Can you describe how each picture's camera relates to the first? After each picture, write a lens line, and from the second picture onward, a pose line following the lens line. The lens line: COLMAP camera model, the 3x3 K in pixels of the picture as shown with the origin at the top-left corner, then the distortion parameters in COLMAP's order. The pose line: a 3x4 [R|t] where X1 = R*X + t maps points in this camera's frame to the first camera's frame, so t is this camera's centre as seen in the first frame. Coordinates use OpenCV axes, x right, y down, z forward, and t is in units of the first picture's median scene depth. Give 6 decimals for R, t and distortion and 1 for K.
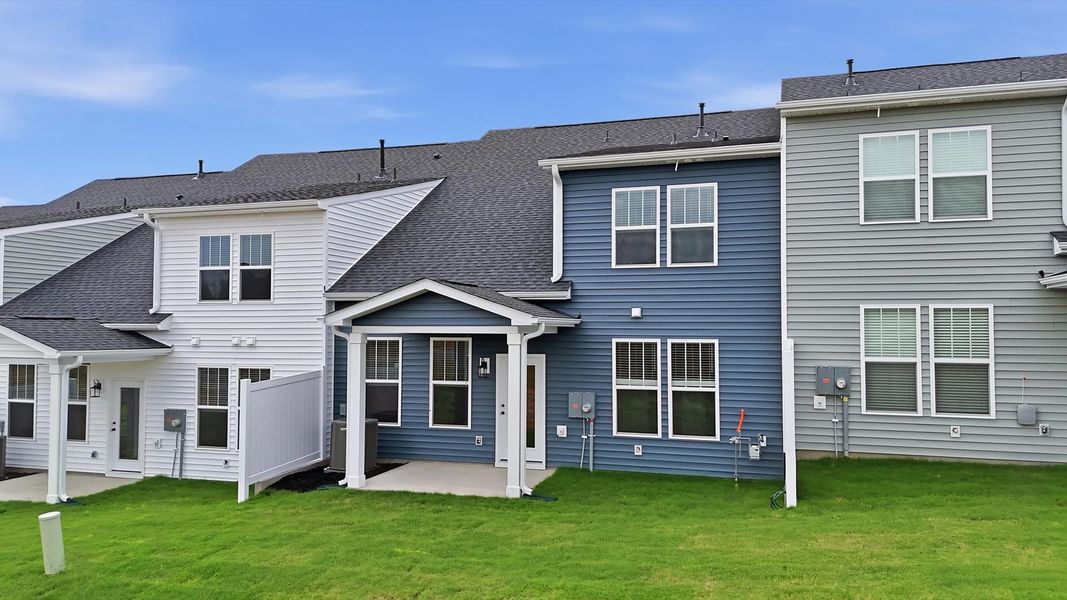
lens RADIAL K [[743.1, 0, 546.1], [0, 743.1, 303.2], [0, 0, 1]] dist [0.022149, -0.013133]
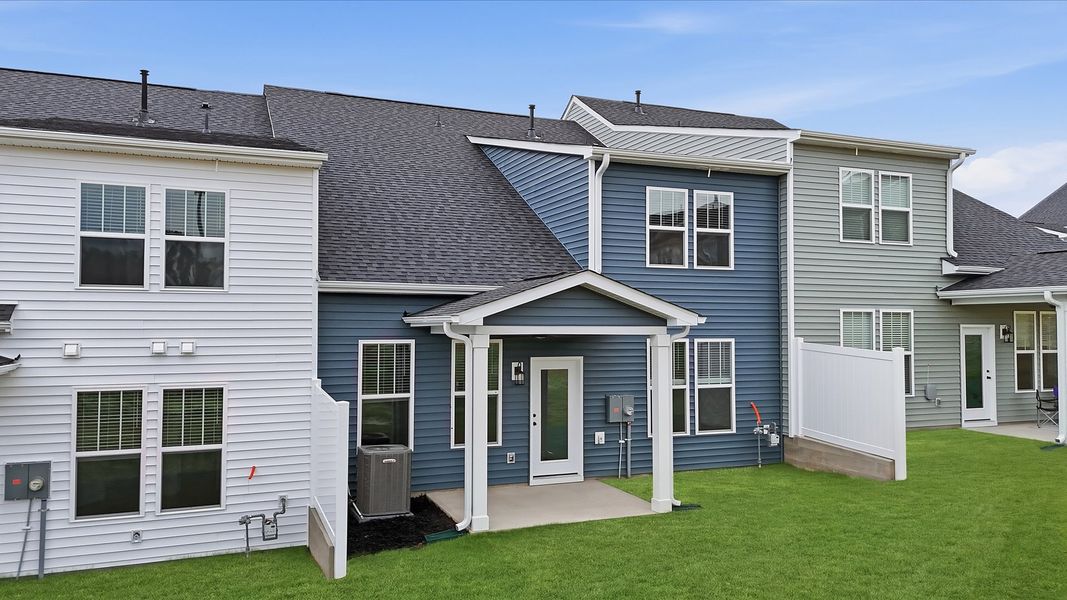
lens RADIAL K [[743.1, 0, 512.3], [0, 743.1, 304.8], [0, 0, 1]] dist [0.022149, -0.013133]
pose [[0.794107, 0.018209, 0.607506, -0.651065], [-0.019379, 0.999801, -0.004636, 0.010690], [-0.607469, -0.008092, 0.794302, 0.326334]]
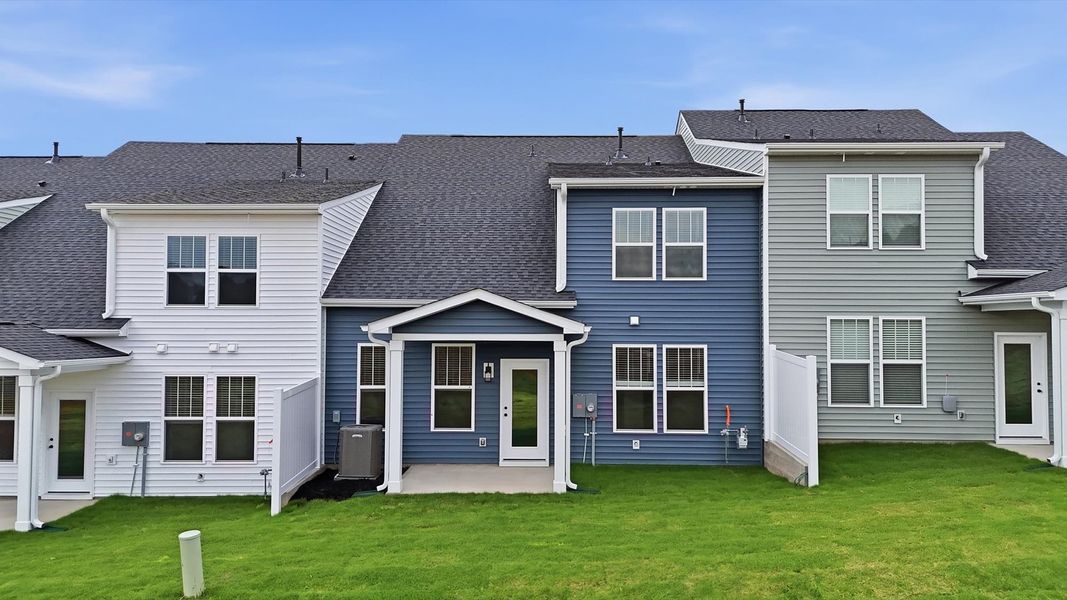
lens RADIAL K [[743.1, 0, 529.9], [0, 743.1, 302.2], [0, 0, 1]] dist [0.022149, -0.013133]
pose [[0.962531, 0.011064, 0.270947, -0.327279], [-0.010999, 0.999938, -0.001759, -0.011295], [-0.270950, -0.001287, 0.962593, -0.025750]]
